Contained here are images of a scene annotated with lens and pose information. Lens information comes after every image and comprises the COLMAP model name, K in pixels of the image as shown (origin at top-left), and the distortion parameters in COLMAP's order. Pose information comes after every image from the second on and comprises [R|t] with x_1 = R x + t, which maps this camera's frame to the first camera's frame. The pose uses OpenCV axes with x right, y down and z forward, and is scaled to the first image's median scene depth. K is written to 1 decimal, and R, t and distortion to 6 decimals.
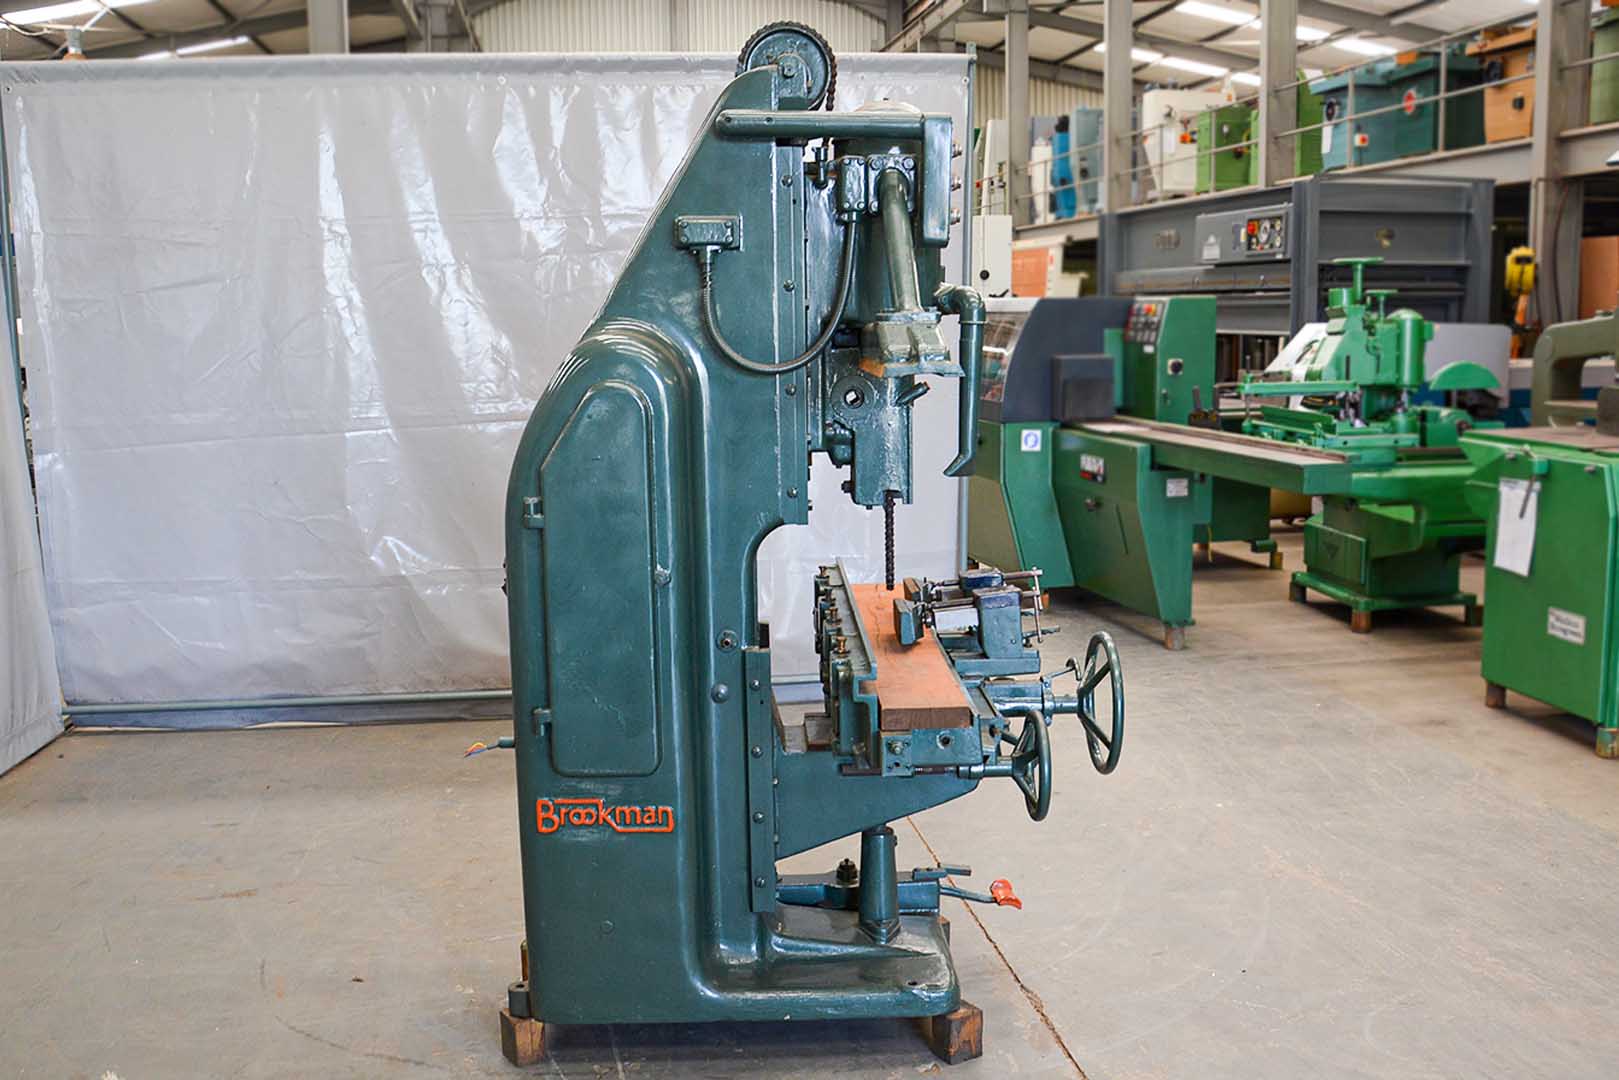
lens RADIAL K [[1566.4, 0, 904.4], [0, 1566.4, 563.7], [0, 0, 1]] dist [-0.124404, 0.019261]
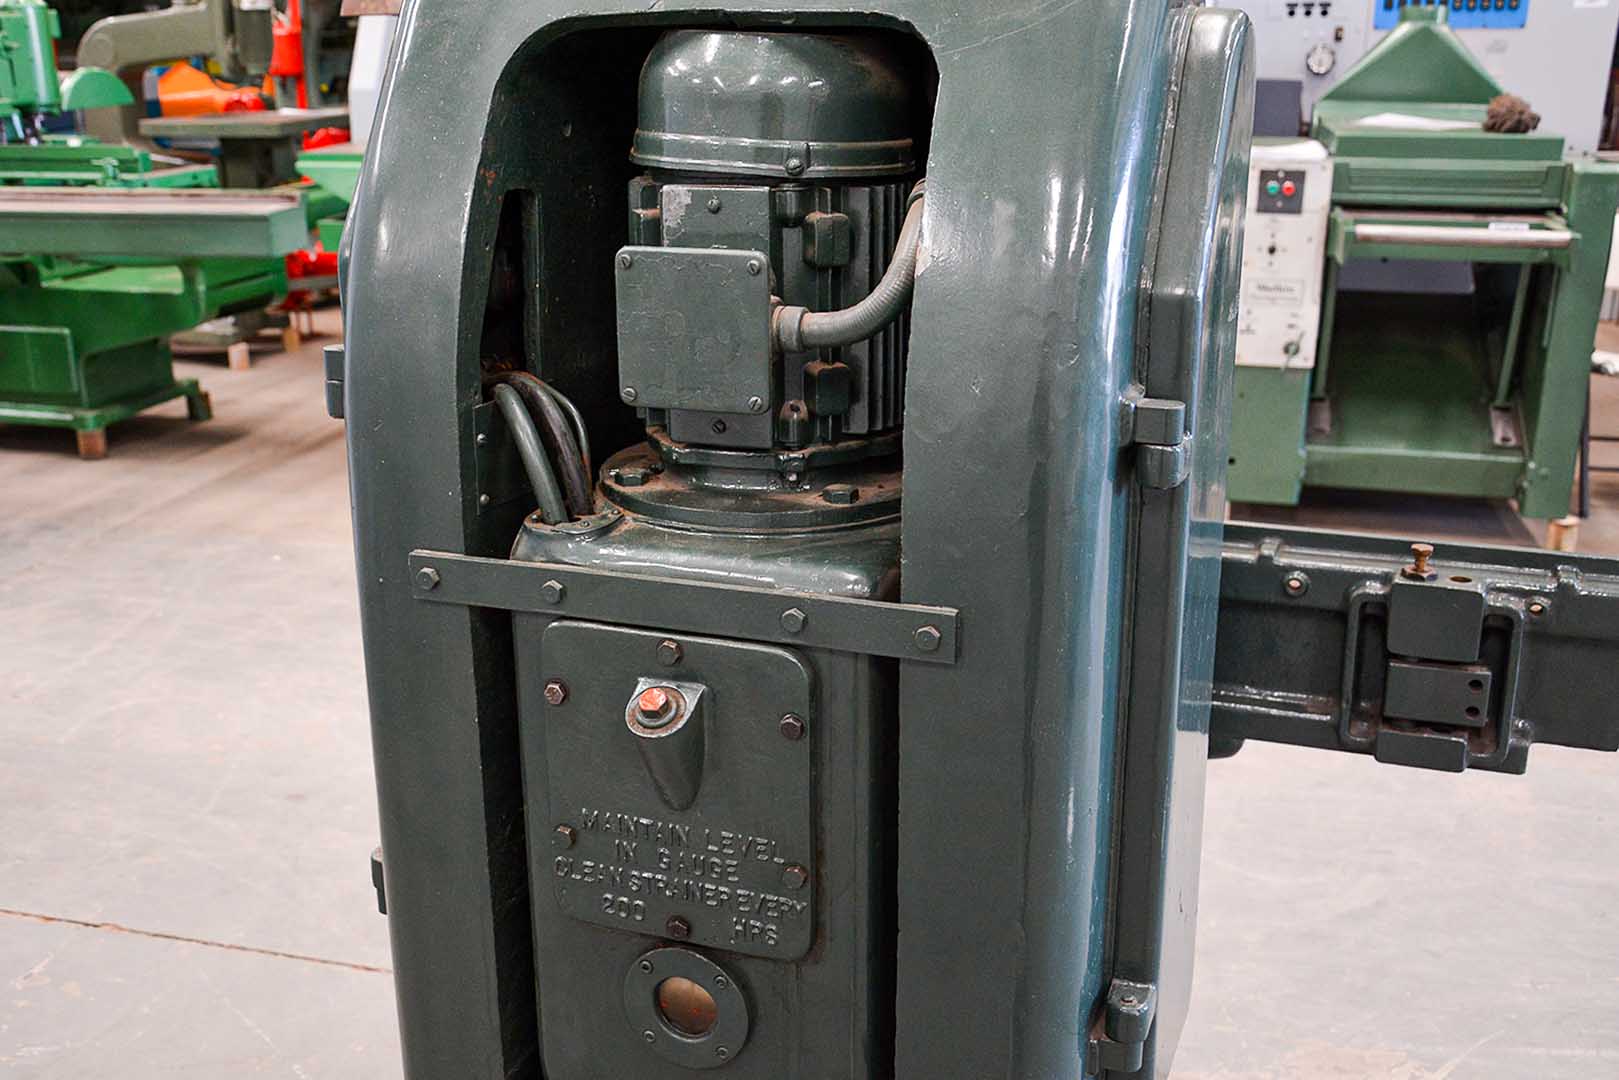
lens RADIAL K [[1668.2, 0, 778.9], [0, 1668.2, 558.4], [0, 0, 1]] dist [-0.105178, 0.177415]
pose [[0.444512, -0.270610, 0.853920, -0.288304], [0.147169, 0.962386, 0.228374, -0.049472], [-0.883601, 0.024156, 0.467617, 0.465908]]
